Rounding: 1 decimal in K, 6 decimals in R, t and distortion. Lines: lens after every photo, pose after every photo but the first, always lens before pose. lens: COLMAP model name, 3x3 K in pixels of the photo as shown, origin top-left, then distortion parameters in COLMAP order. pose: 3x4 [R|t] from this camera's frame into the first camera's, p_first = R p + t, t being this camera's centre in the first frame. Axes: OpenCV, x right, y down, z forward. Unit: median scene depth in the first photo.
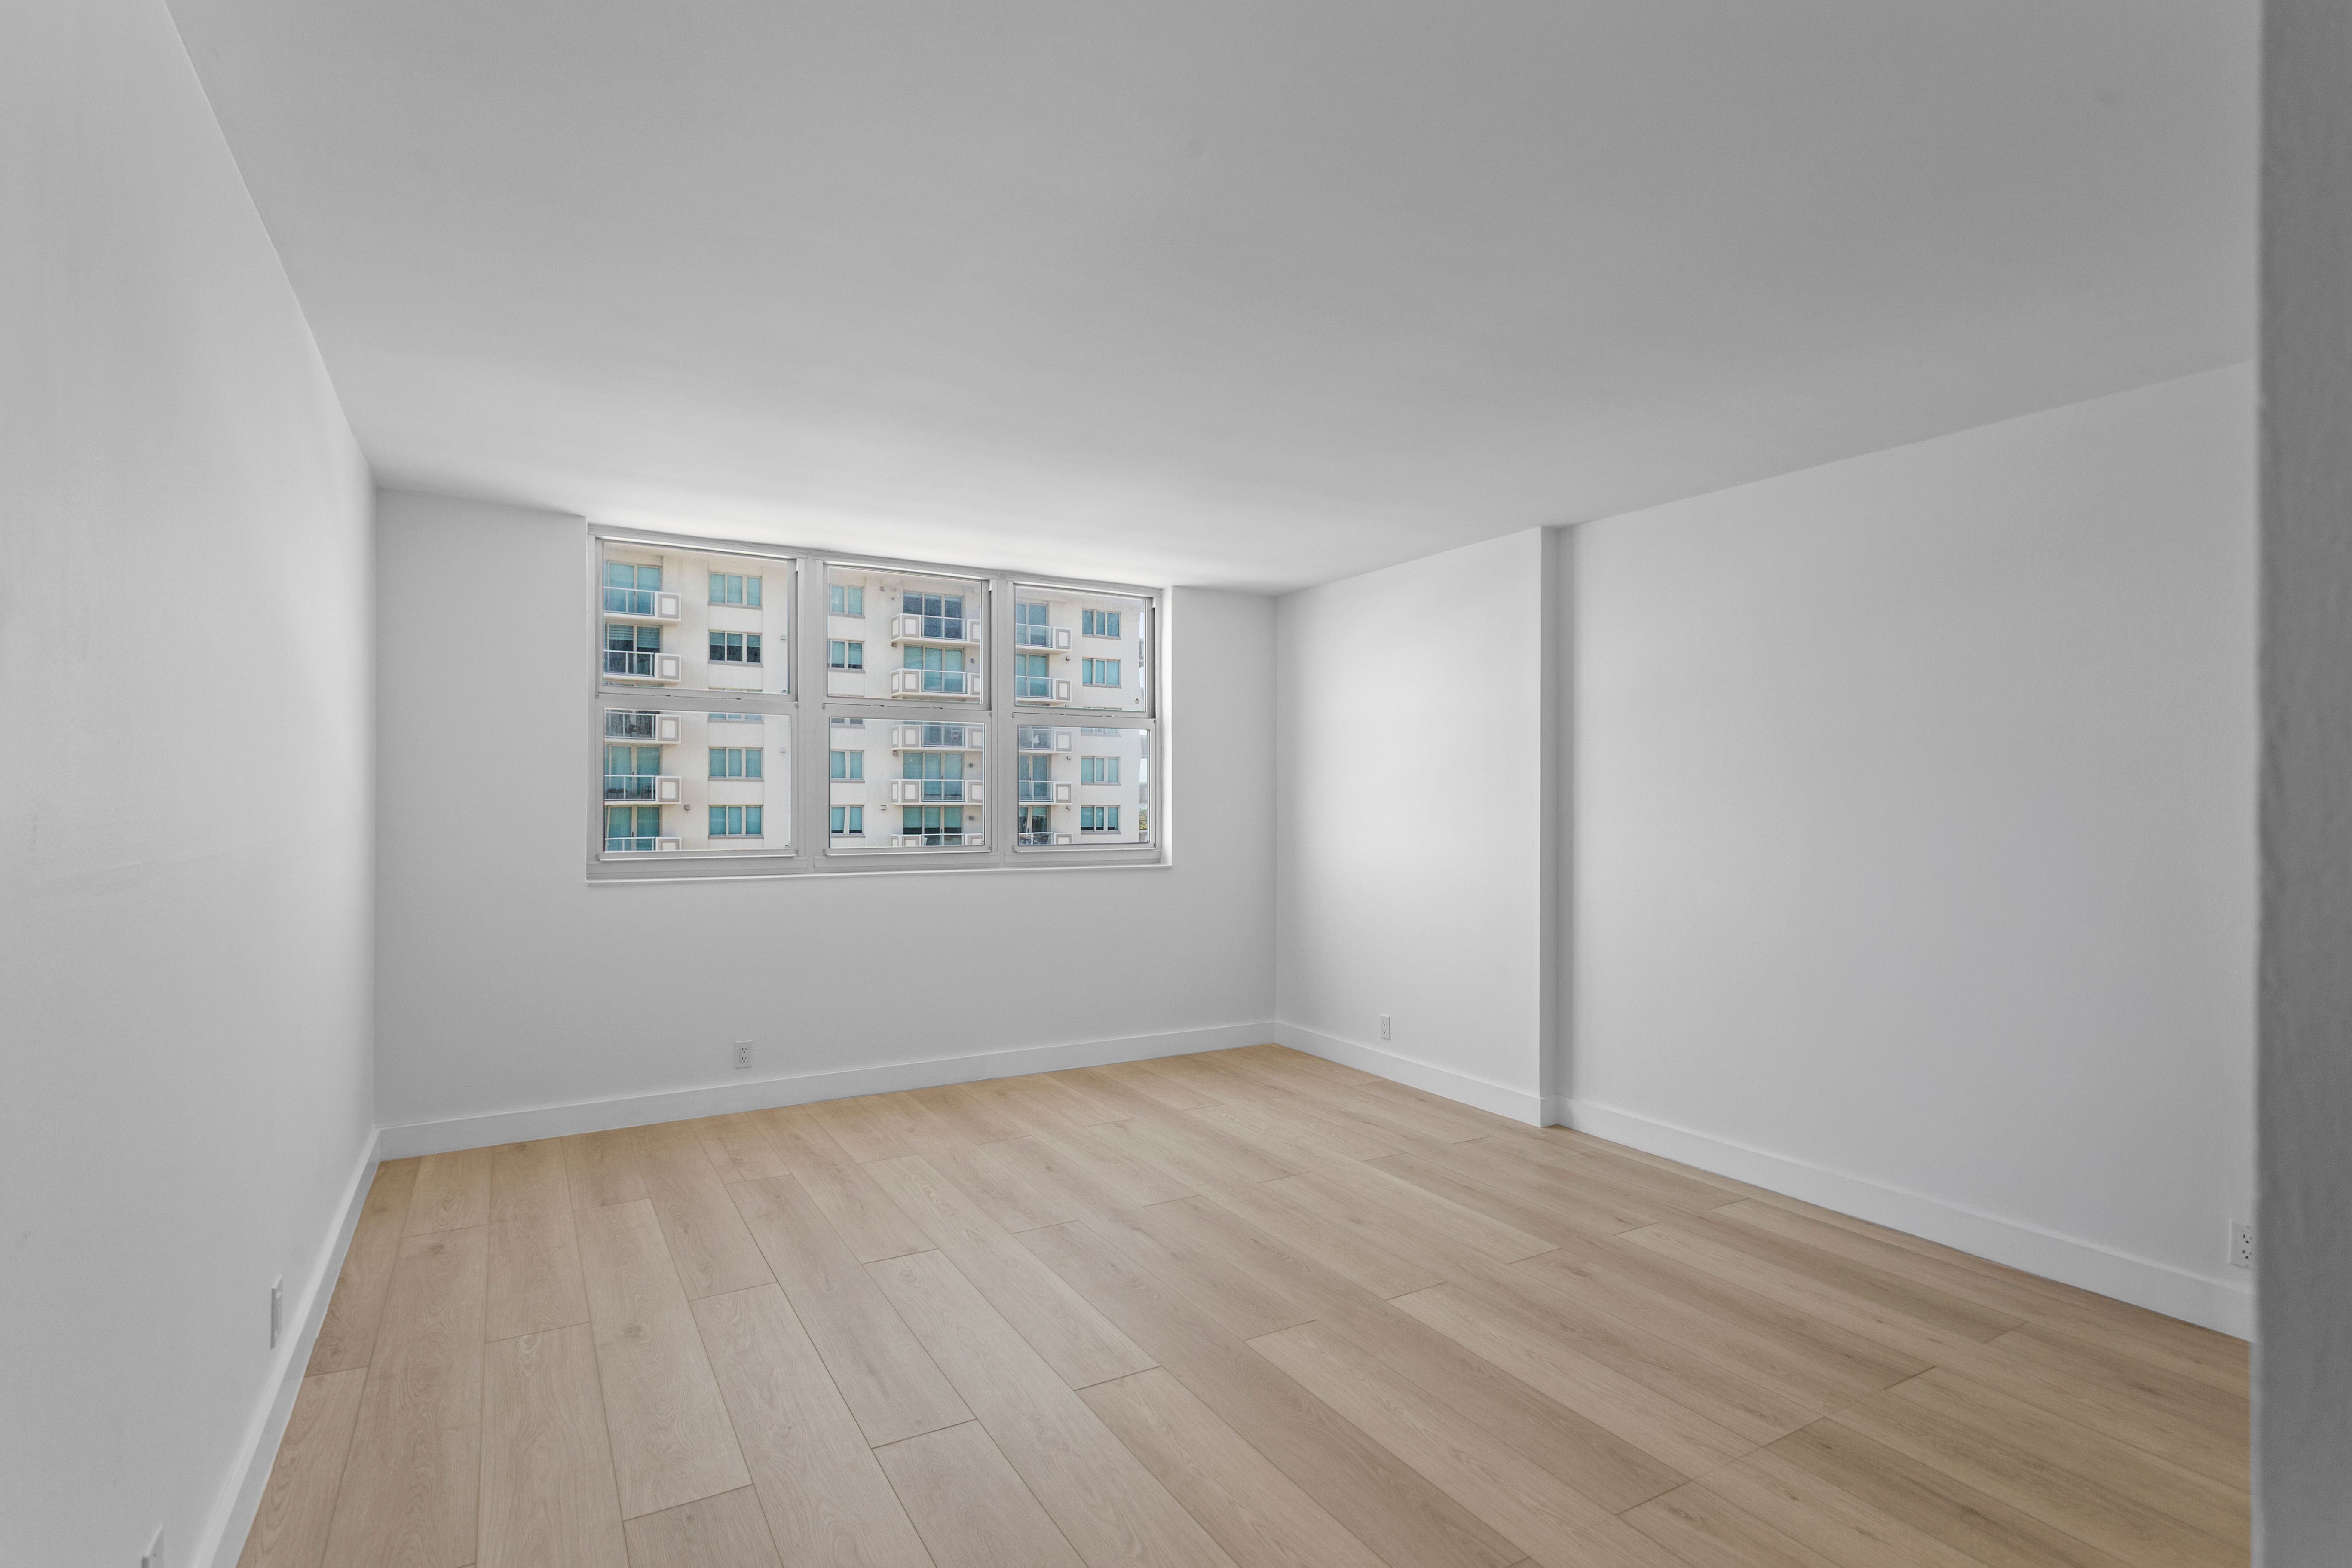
lens RADIAL K [[1104.3, 0, 1163.4], [0, 1104.3, 781.1], [0, 0, 1]] dist [0.000980, 0.001906]
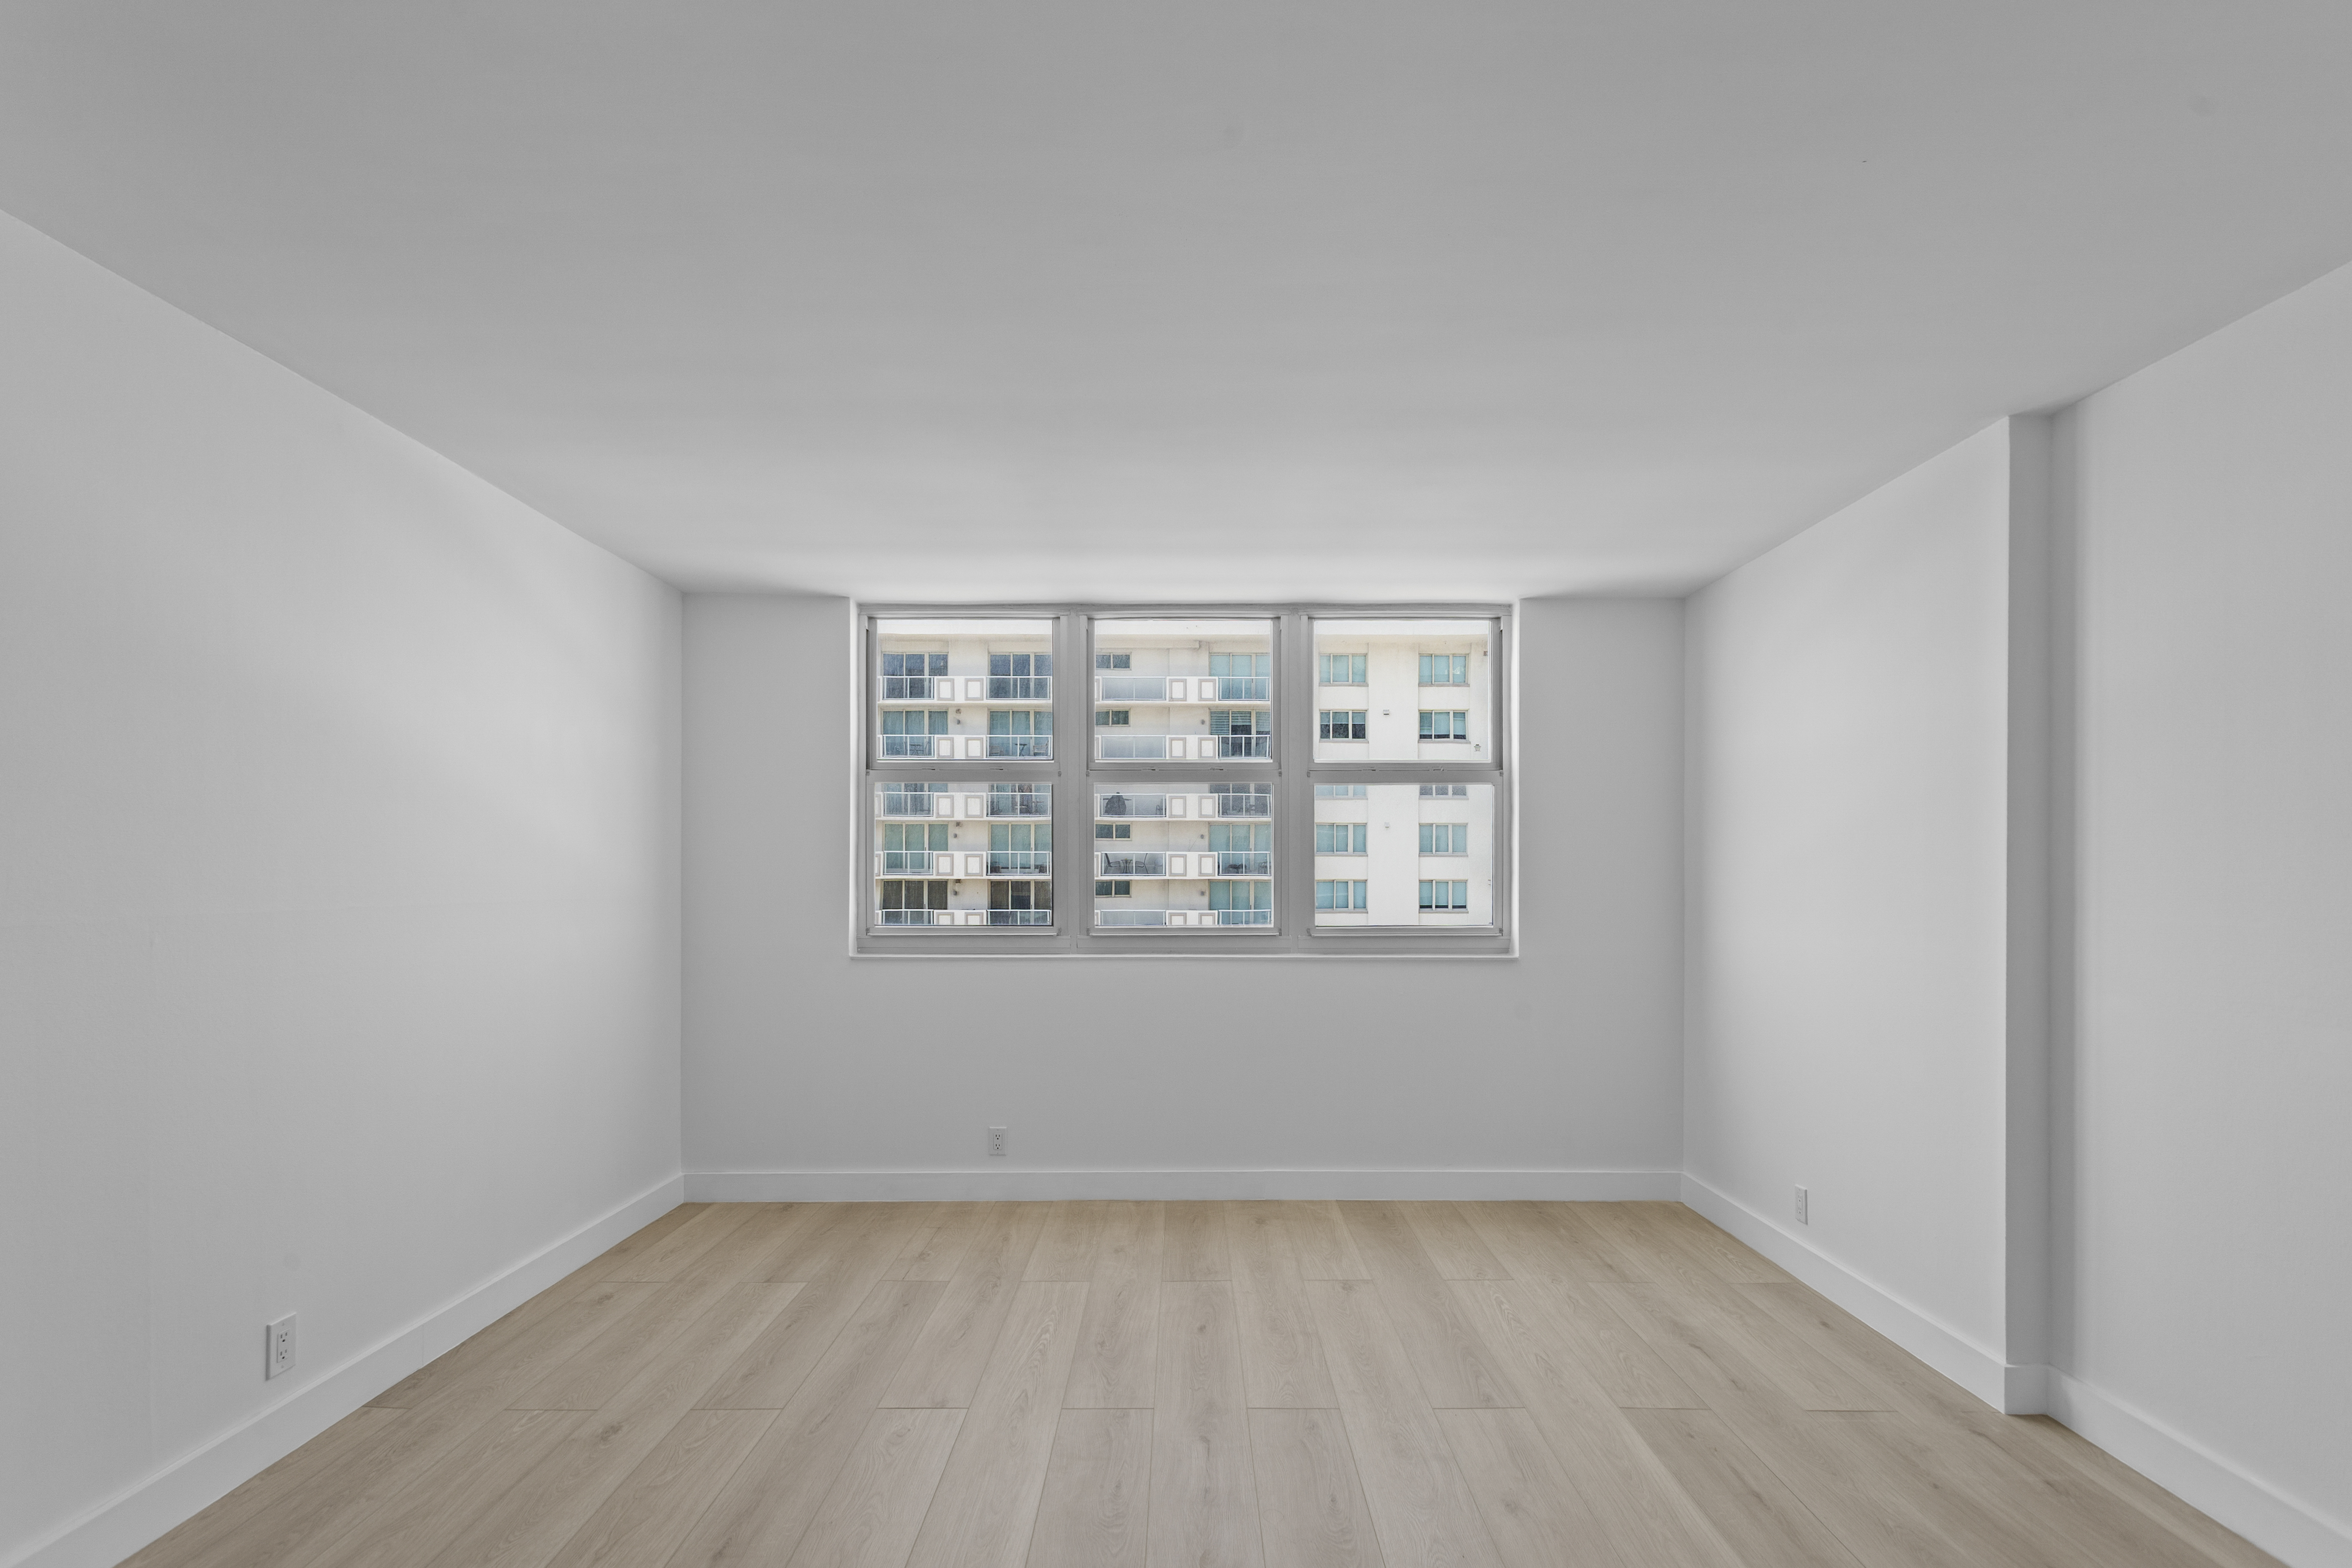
lens RADIAL K [[1138.3, 0, 1202.7], [0, 1138.3, 864.9], [0, 0, 1]] dist [0.001653, 0.001605]
pose [[0.866376, -0.007014, -0.499343, 0.271661], [0.011370, 0.999919, 0.005683, 0.005025], [0.499263, -0.010601, 0.866386, 0.241407]]
